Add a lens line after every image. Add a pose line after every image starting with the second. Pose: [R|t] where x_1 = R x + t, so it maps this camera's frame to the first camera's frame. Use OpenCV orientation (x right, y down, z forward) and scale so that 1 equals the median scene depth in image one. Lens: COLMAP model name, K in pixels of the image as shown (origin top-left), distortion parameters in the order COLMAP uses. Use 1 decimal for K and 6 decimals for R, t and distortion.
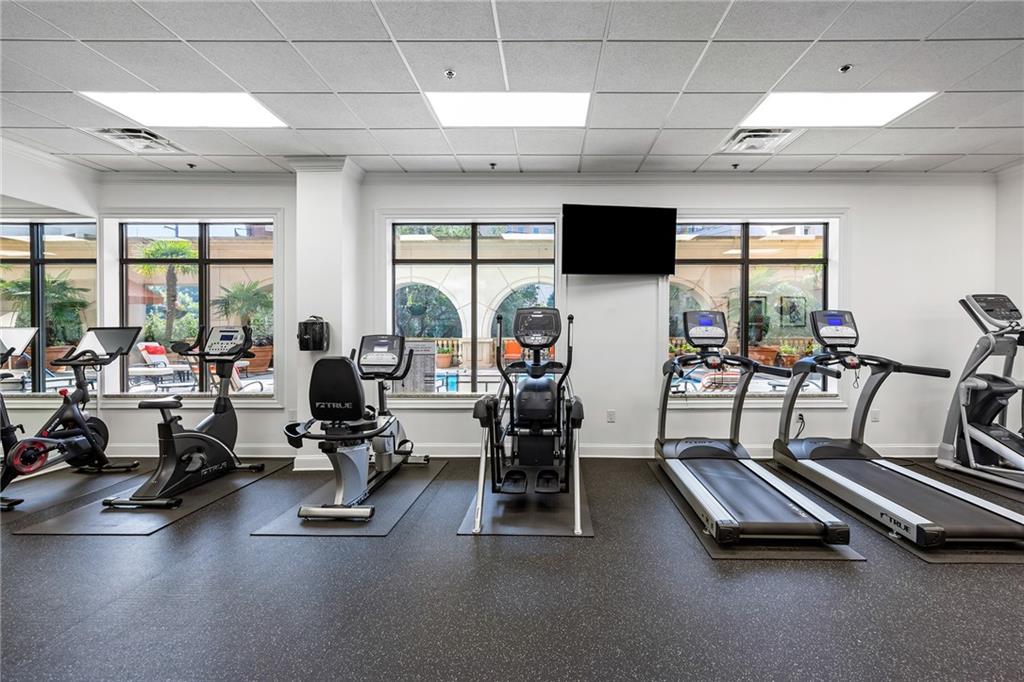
lens RADIAL K [[471.4, 0, 540.5], [0, 471.4, 328.9], [0, 0, 1]] dist [0.002385, 0.000960]
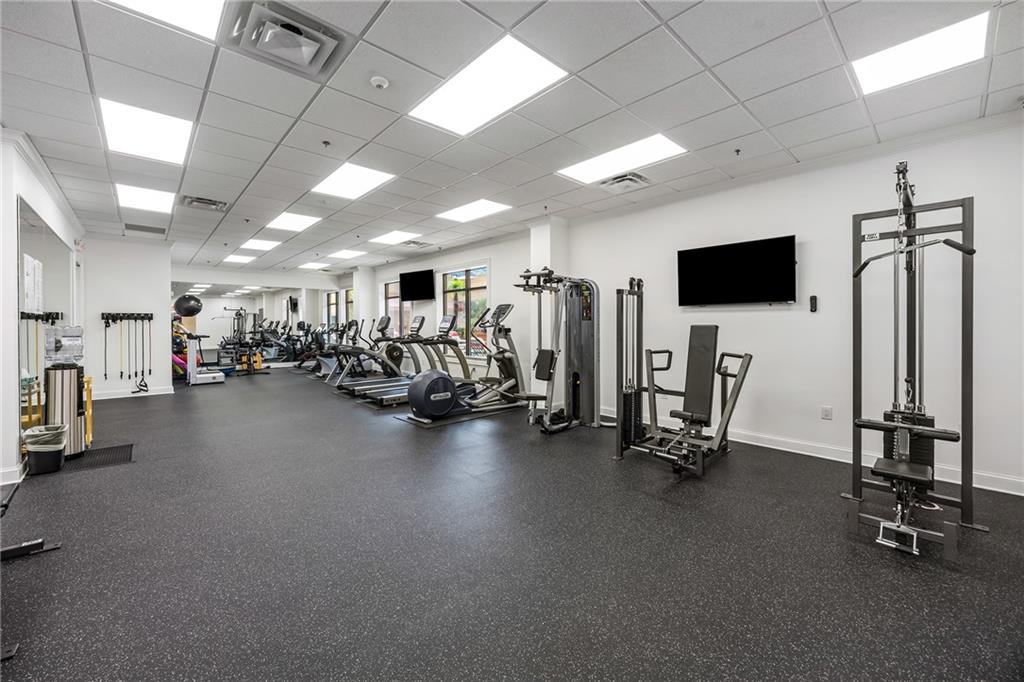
lens RADIAL K [[402.1, 0, 515.0], [0, 402.1, 324.2], [0, 0, 1]] dist [-0.001169, -0.000015]
pose [[0.680204, -0.000647, -0.733023, 2.382890], [0.002893, 0.999994, 0.001802, 0.000858], [0.733017, -0.003346, 0.680202, -0.004179]]
